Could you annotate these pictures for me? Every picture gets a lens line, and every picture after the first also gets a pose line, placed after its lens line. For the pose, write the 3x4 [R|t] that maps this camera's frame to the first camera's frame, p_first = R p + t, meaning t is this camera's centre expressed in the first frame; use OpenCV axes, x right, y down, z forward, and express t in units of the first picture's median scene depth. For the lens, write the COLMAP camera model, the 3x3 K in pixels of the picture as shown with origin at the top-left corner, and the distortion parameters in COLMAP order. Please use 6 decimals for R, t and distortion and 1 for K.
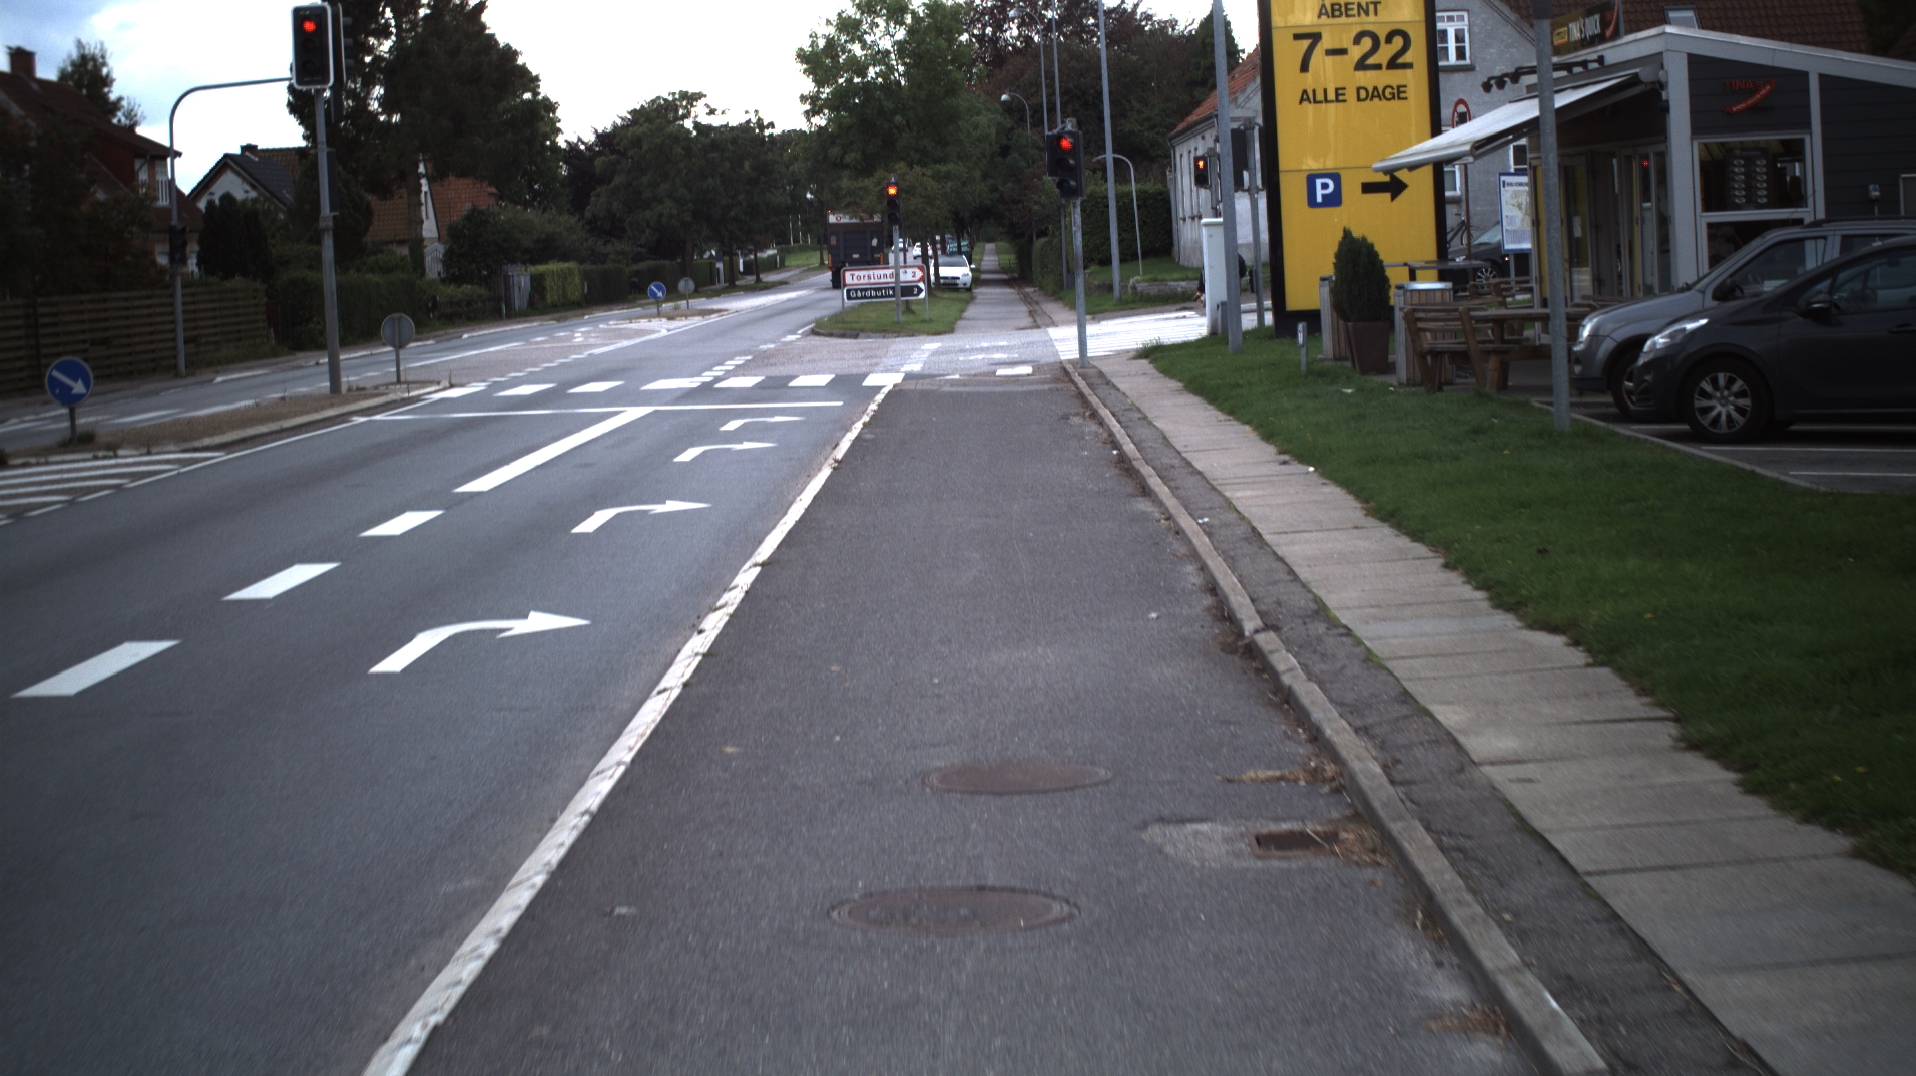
lens RADIAL K [[4178.3, 0, 958.0], [0, 4178.3, 538.0], [0, 0, 1]] dist [-0.335296, 0.081798]
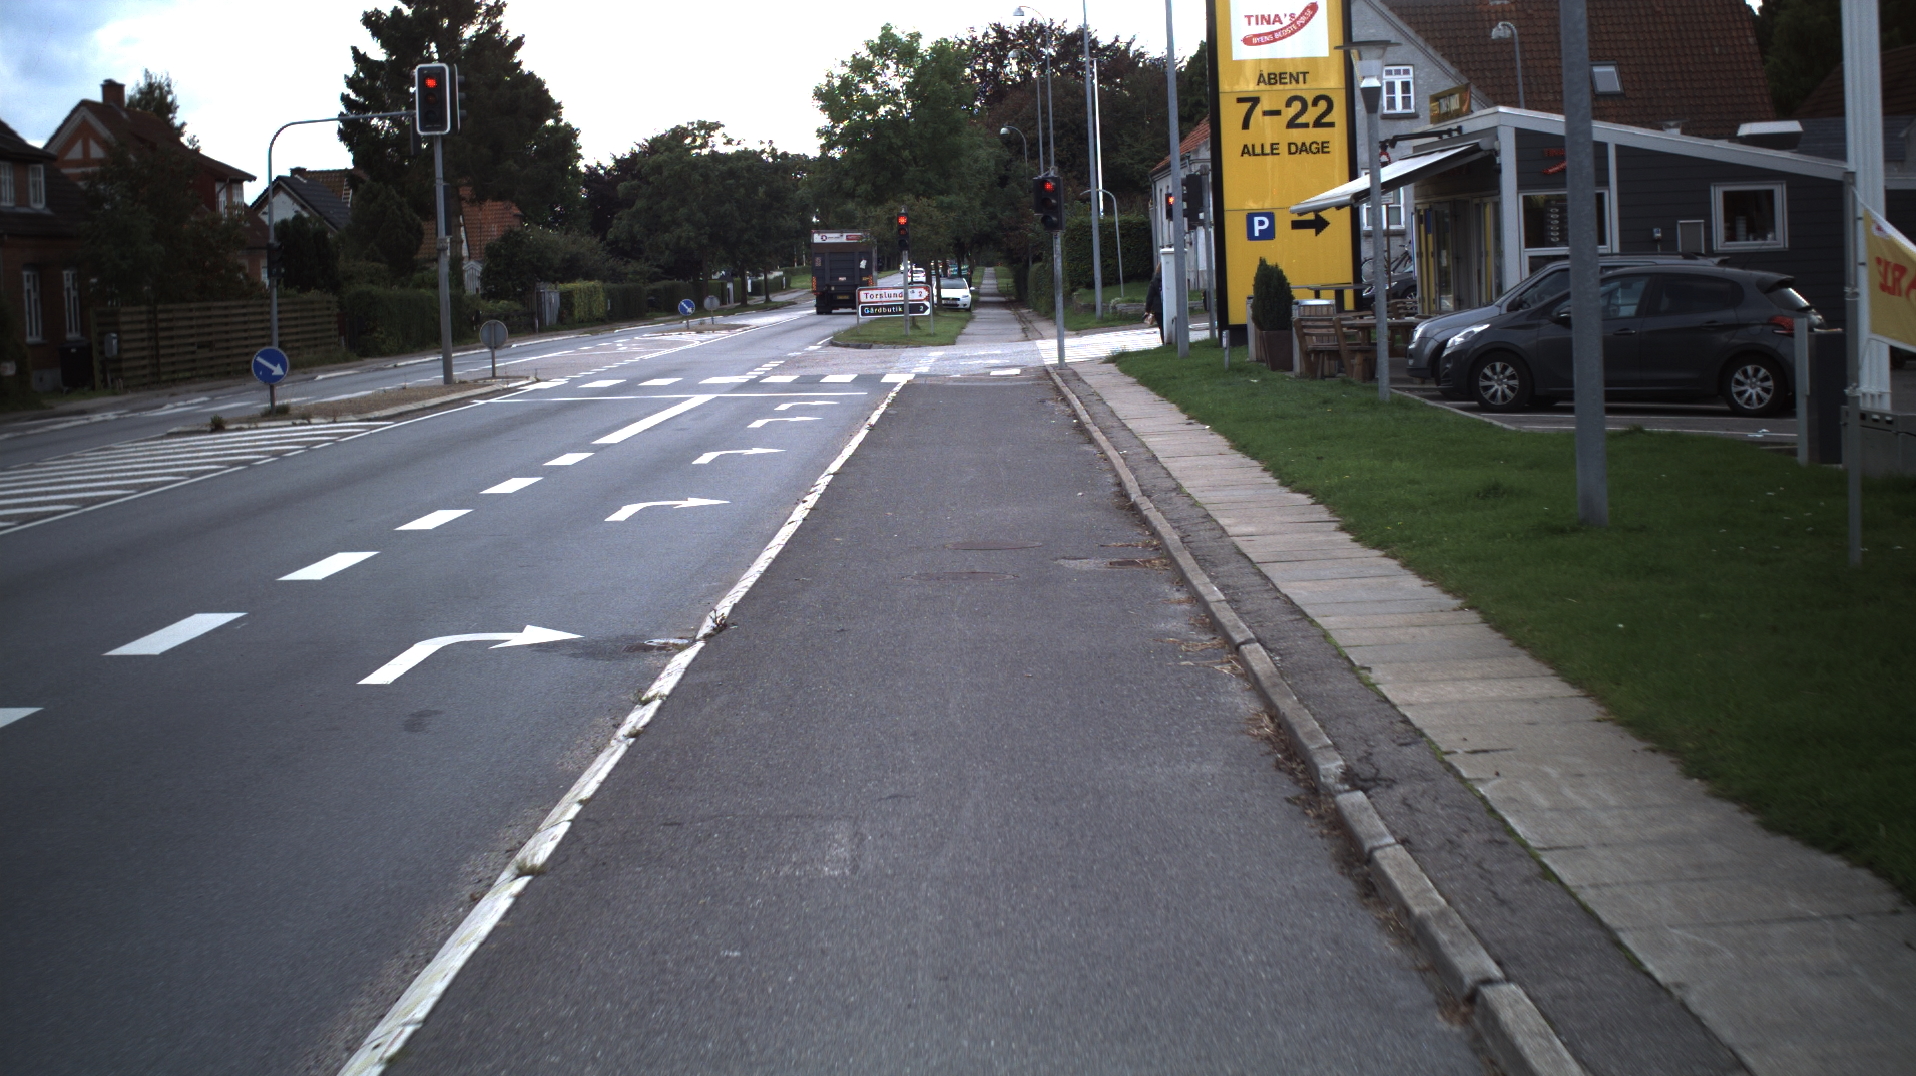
lens RADIAL K [[4178.3, 0, 958.0], [0, 4178.3, 538.0], [0, 0, 1]] dist [-0.335296, 0.081798]
pose [[0.999946, 0.010335, 0.000743, -0.000403], [-0.010330, 0.999930, -0.005725, 0.007982], [-0.000802, 0.005717, 0.999983, -0.112076]]
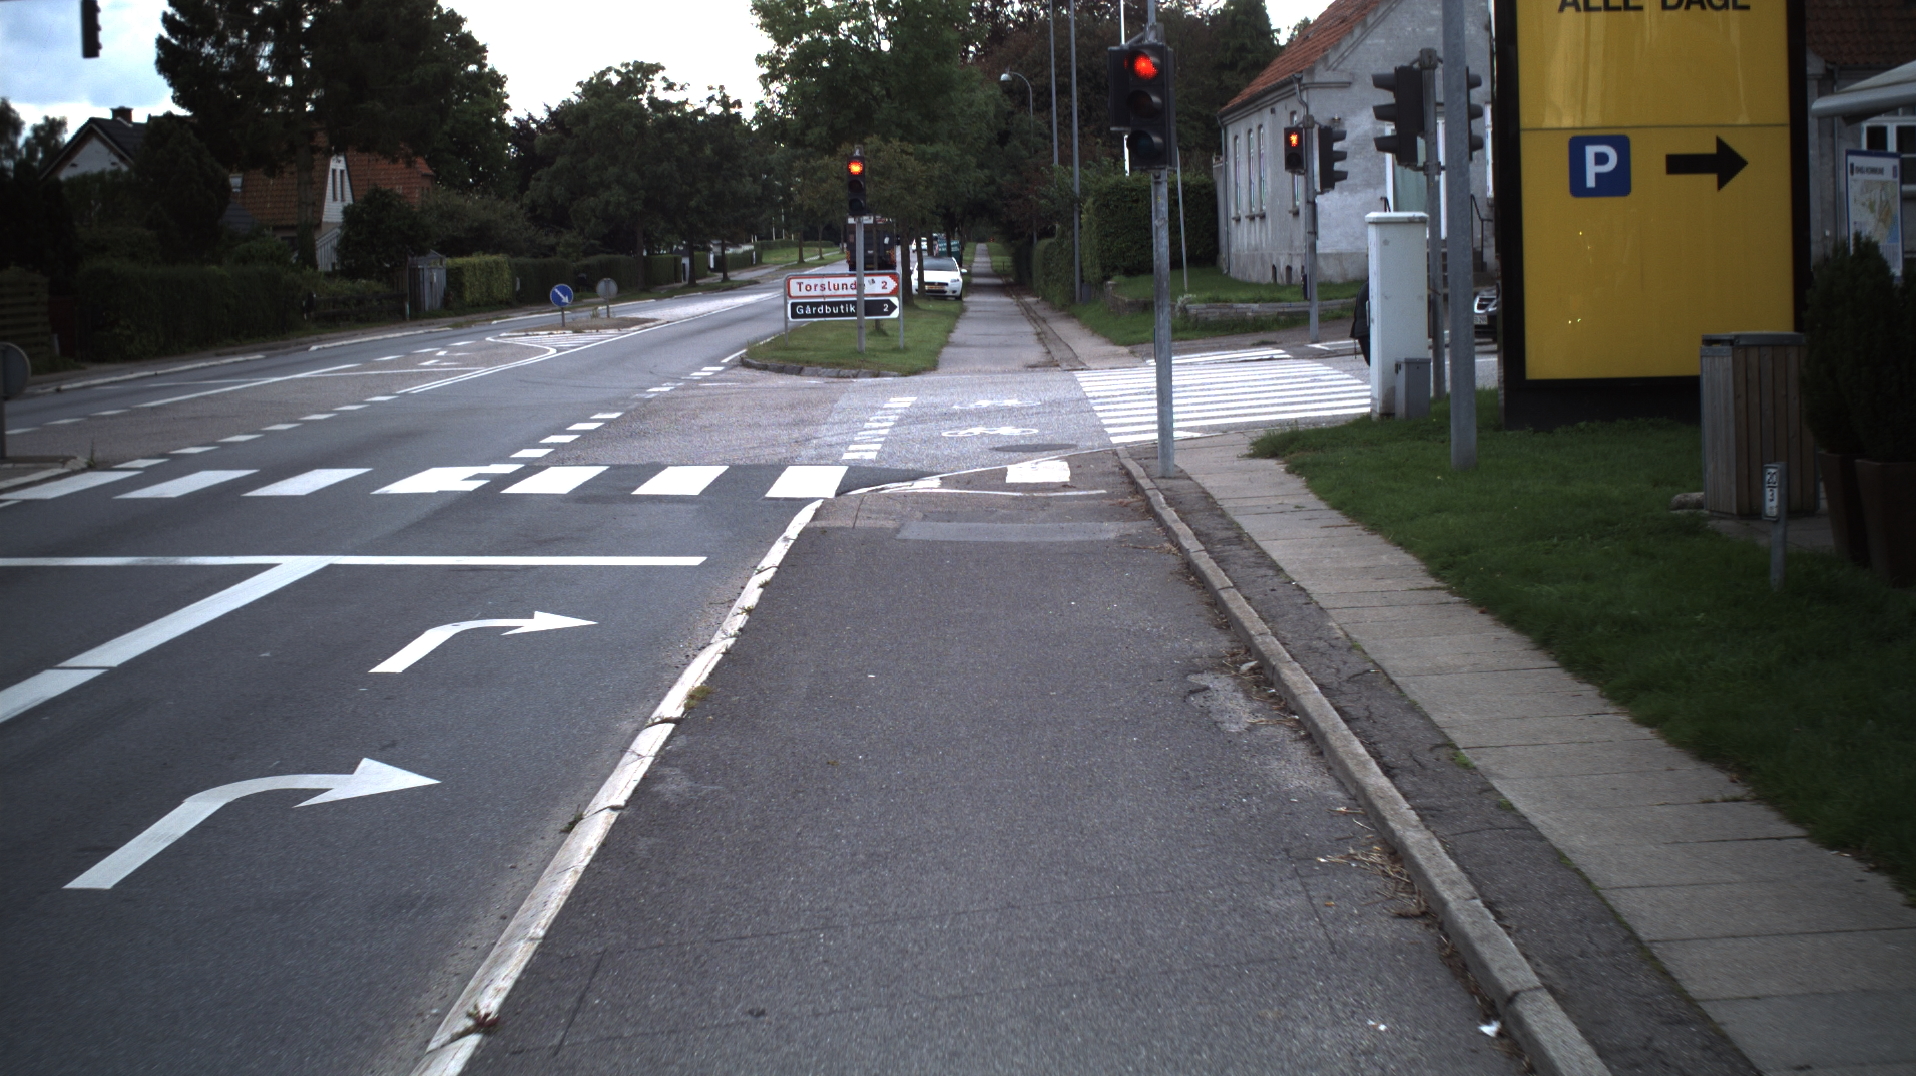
lens RADIAL K [[4178.3, 0, 958.0], [0, 4178.3, 538.0], [0, 0, 1]] dist [-0.335296, 0.081798]
pose [[0.999726, 0.023064, 0.004009, 0.000278], [-0.023064, 0.999734, 0.000106, -0.015976], [-0.004006, -0.000198, 0.999992, 0.223903]]
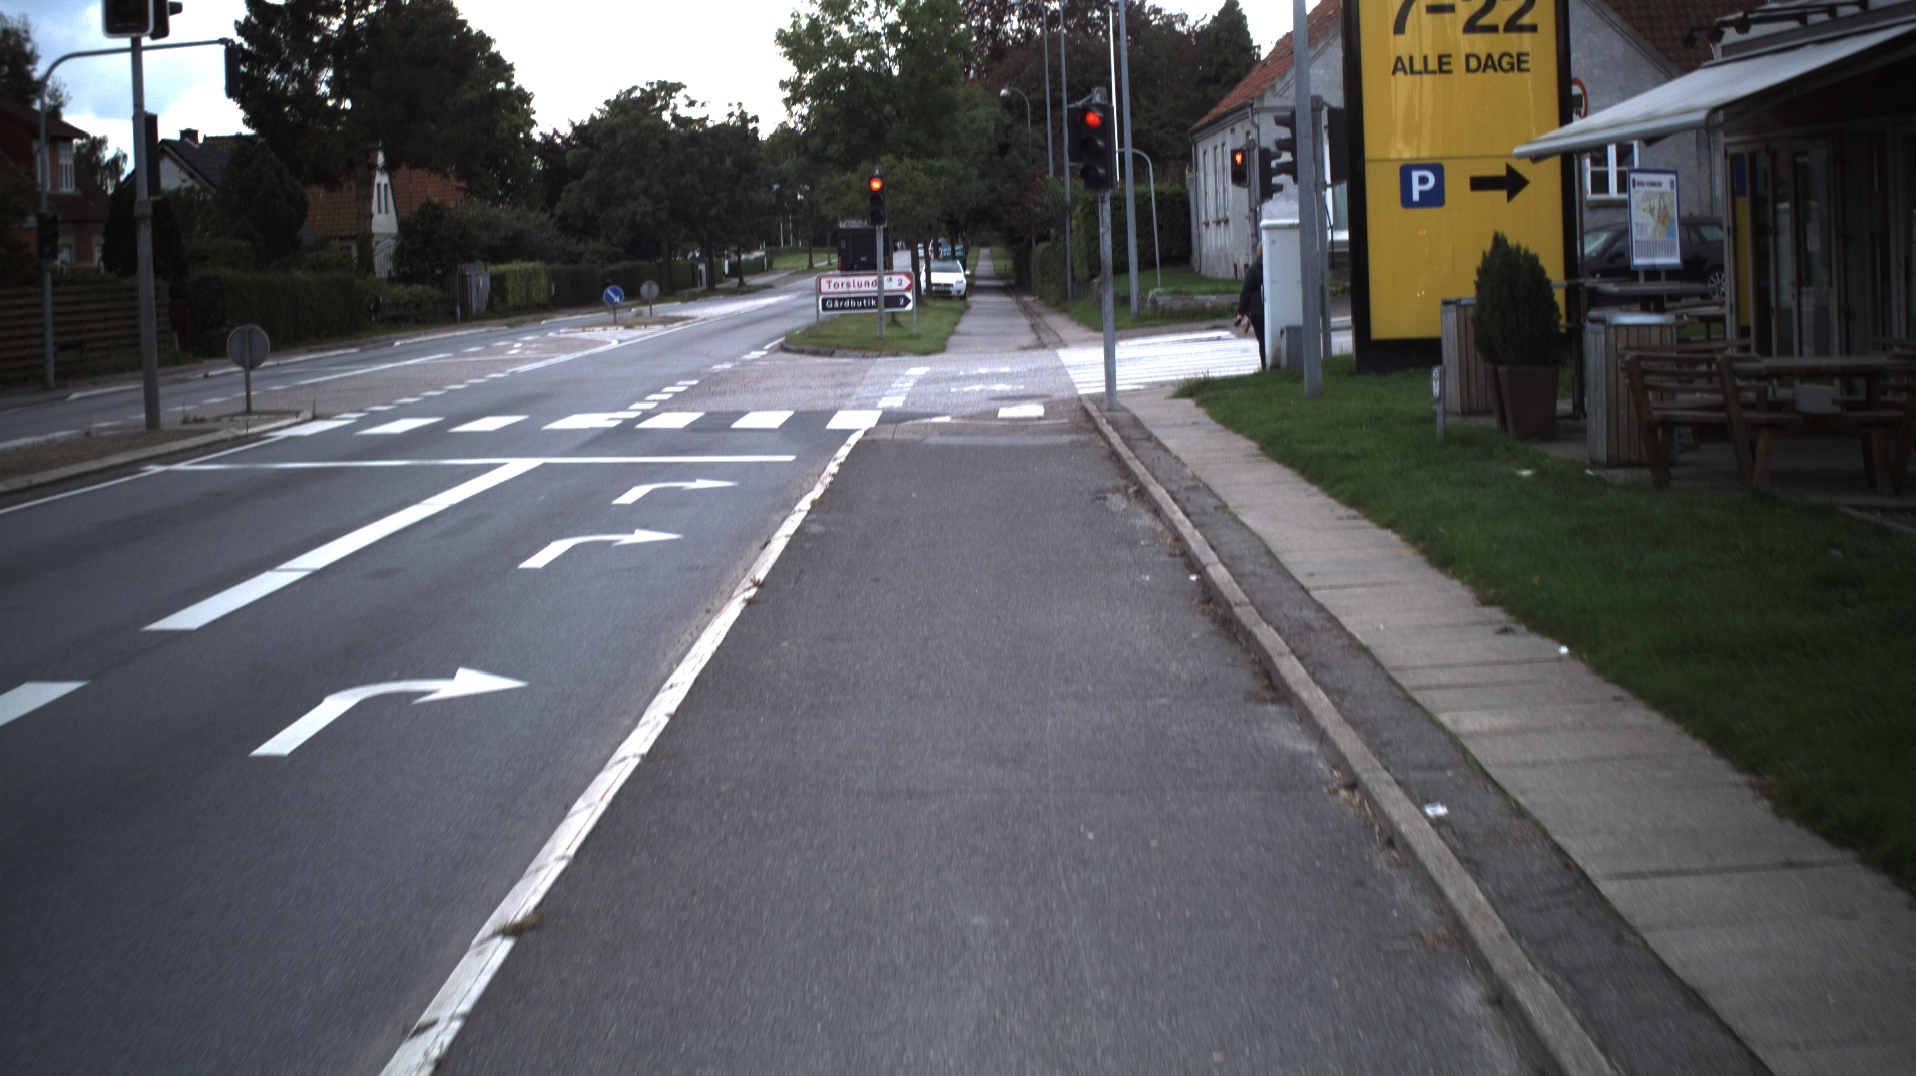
lens RADIAL K [[4178.3, 0, 958.0], [0, 4178.3, 538.0], [0, 0, 1]] dist [-0.335296, 0.081798]
pose [[0.999891, 0.014536, 0.002445, 0.000033], [-0.014533, 0.999894, -0.001077, -0.007809], [-0.002460, 0.001041, 0.999996, 0.111933]]
